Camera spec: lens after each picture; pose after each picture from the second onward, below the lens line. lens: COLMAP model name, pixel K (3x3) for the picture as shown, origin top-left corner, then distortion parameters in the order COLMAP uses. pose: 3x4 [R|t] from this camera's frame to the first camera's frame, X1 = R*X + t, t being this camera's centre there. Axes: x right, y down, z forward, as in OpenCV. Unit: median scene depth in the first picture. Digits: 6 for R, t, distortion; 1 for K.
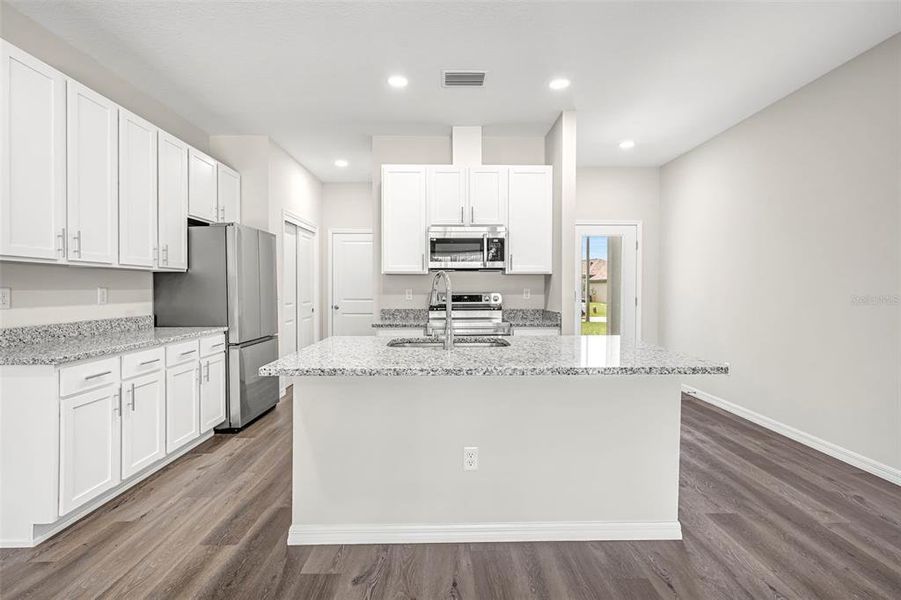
lens RADIAL K [[413.6, 0, 449.7], [0, 413.6, 292.1], [0, 0, 1]] dist [-0.008199, 0.000335]
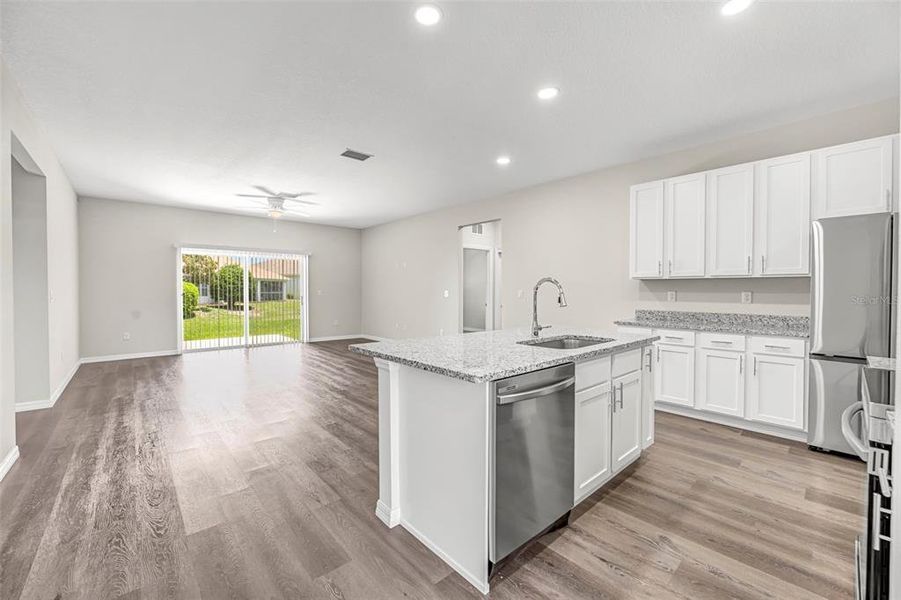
lens RADIAL K [[362.7, 0, 448.2], [0, 362.7, 291.3], [0, 0, 1]] dist [-0.018764, -0.001415]
pose [[-0.757769, -0.001773, -0.652521, 0.606313], [-0.011747, 0.999871, 0.010925, -0.010859], [0.652417, 0.015943, -0.757692, 1.065513]]
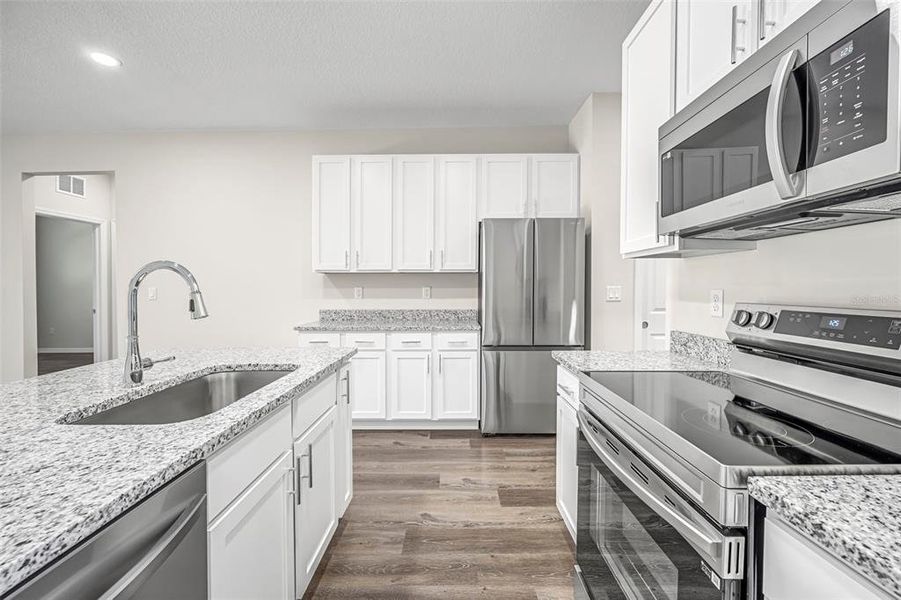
lens RADIAL K [[374.2, 0, 451.2], [0, 374.2, 291.3], [0, 0, 1]] dist [-0.016116, -0.000514]
pose [[-0.027805, 0.012502, -0.999535, 0.350041], [-0.008730, 0.999881, 0.012749, -0.010104], [0.999575, 0.009081, -0.027692, 0.946408]]
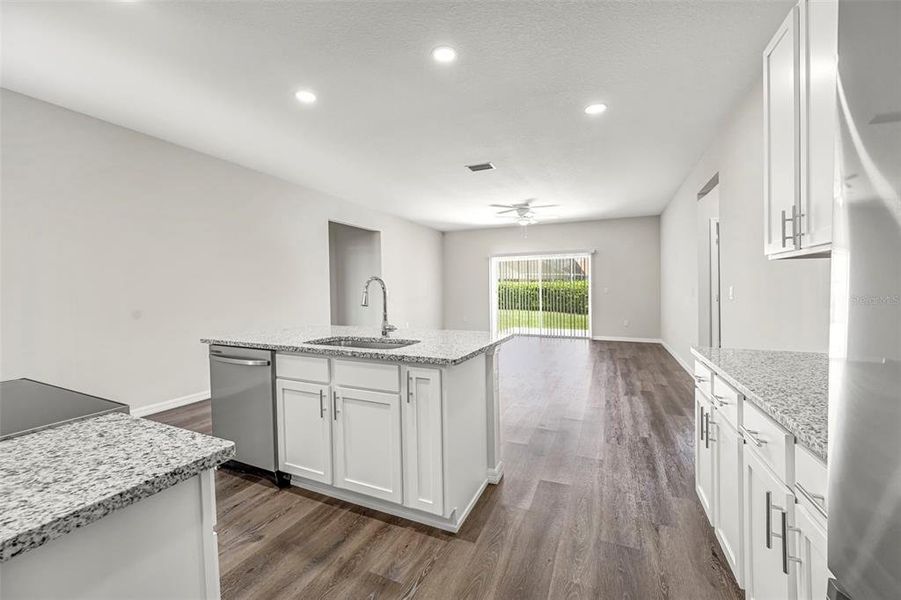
lens RADIAL K [[374.2, 0, 460.0], [0, 374.2, 290.1], [0, 0, 1]] dist [-0.016116, -0.000514]
pose [[-0.904839, 0.005742, 0.425715, -0.431360], [0.014027, 0.999768, 0.016330, -0.015570], [-0.425523, 0.020748, -0.904710, 1.232610]]
